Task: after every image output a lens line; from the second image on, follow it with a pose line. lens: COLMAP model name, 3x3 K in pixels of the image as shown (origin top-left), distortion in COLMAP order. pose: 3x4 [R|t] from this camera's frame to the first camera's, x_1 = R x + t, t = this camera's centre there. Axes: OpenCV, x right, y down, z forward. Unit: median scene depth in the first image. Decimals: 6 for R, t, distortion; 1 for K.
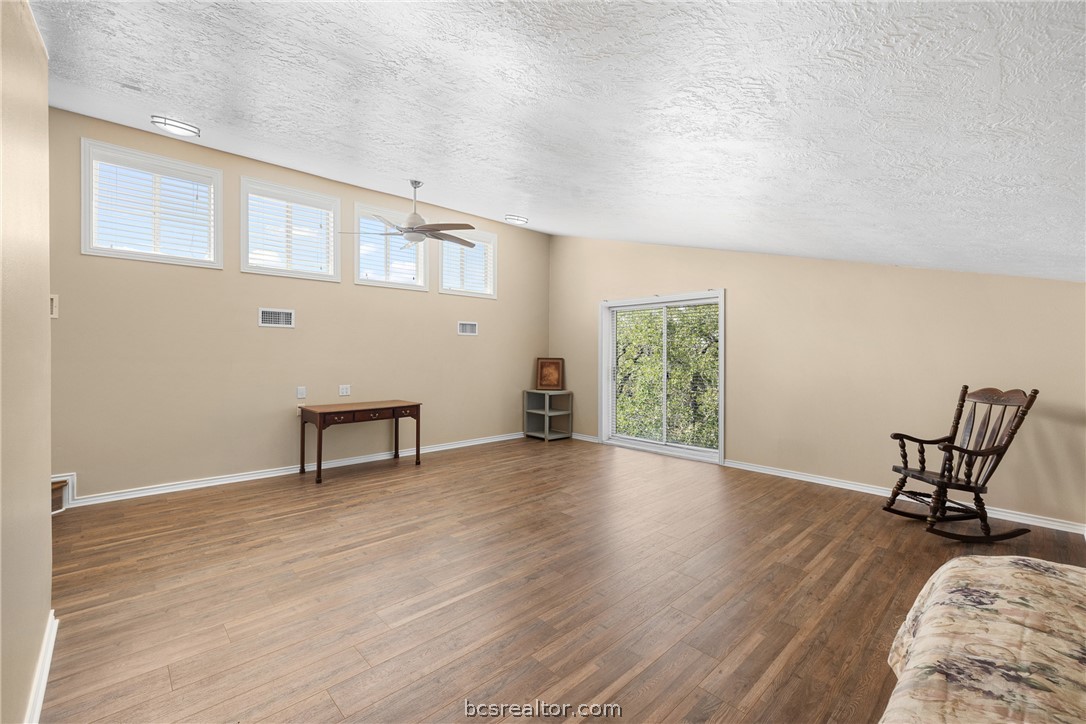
lens RADIAL K [[457.8, 0, 545.5], [0, 457.8, 353.2], [0, 0, 1]] dist [0.000565, -0.000057]
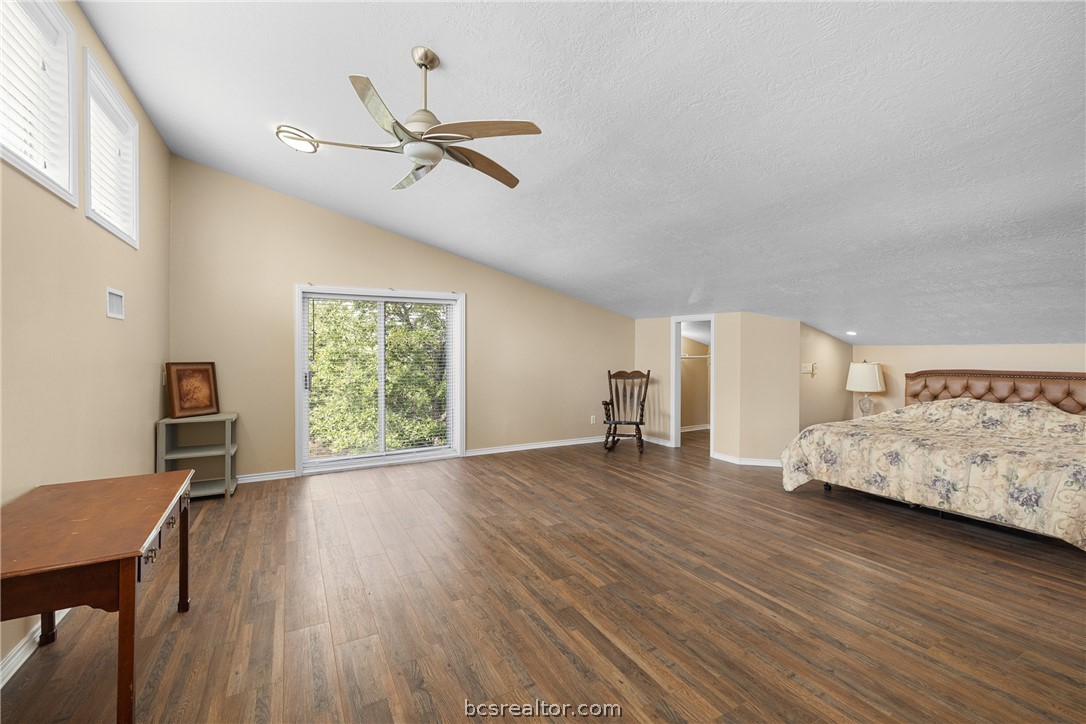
lens RADIAL K [[457.8, 0, 545.5], [0, 457.8, 353.2], [0, 0, 1]] dist [0.000565, -0.000057]
pose [[0.251665, -0.007850, 0.967782, -0.895427], [-0.000041, 0.999967, 0.008122, -0.012179], [-0.967814, -0.002083, 0.251657, 0.799885]]
